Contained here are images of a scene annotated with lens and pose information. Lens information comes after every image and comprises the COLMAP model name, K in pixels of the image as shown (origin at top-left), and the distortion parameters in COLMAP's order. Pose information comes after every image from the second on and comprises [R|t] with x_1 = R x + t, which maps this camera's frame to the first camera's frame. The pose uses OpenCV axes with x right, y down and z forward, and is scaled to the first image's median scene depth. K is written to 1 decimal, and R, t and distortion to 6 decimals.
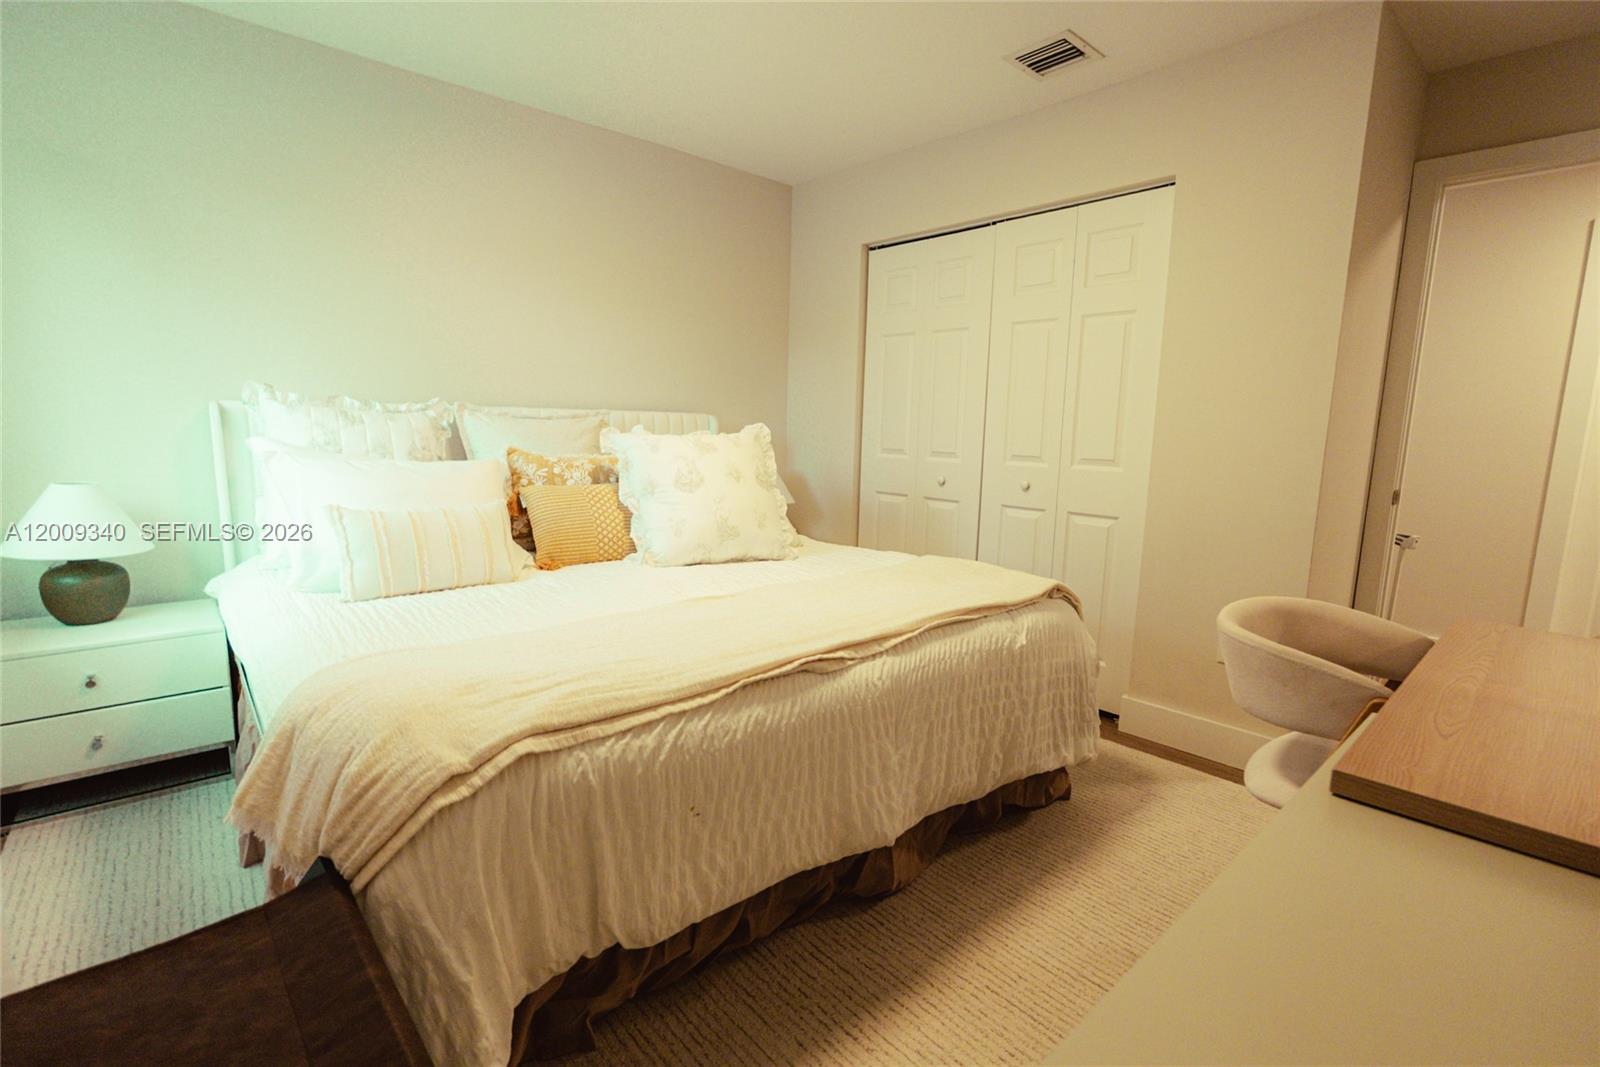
lens RADIAL K [[739.5, 0, 786.7], [0, 739.5, 532.7], [0, 0, 1]] dist [-0.001054, -0.000220]
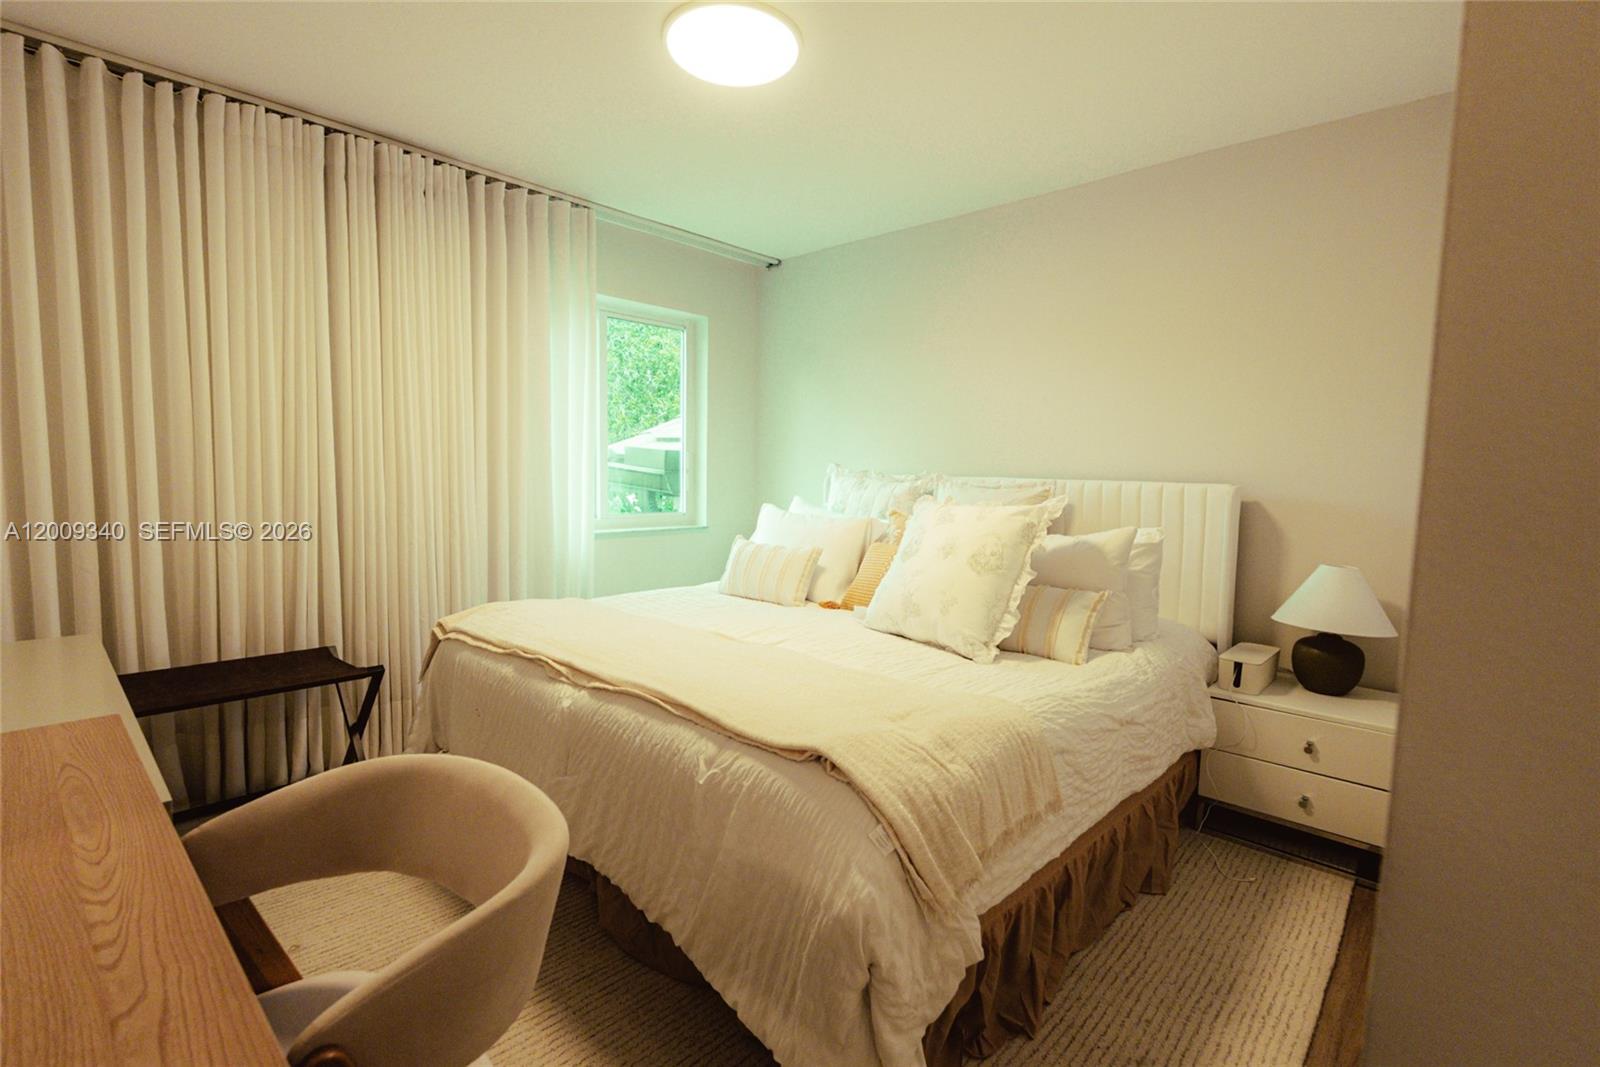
lens RADIAL K [[739.5, 0, 786.7], [0, 739.5, 532.7], [0, 0, 1]] dist [-0.001054, -0.000220]
pose [[0.085079, 0.048753, -0.995181, 0.721055], [-0.177368, 0.983590, 0.033022, -0.084405], [0.980460, 0.173704, 0.092330, 0.699329]]
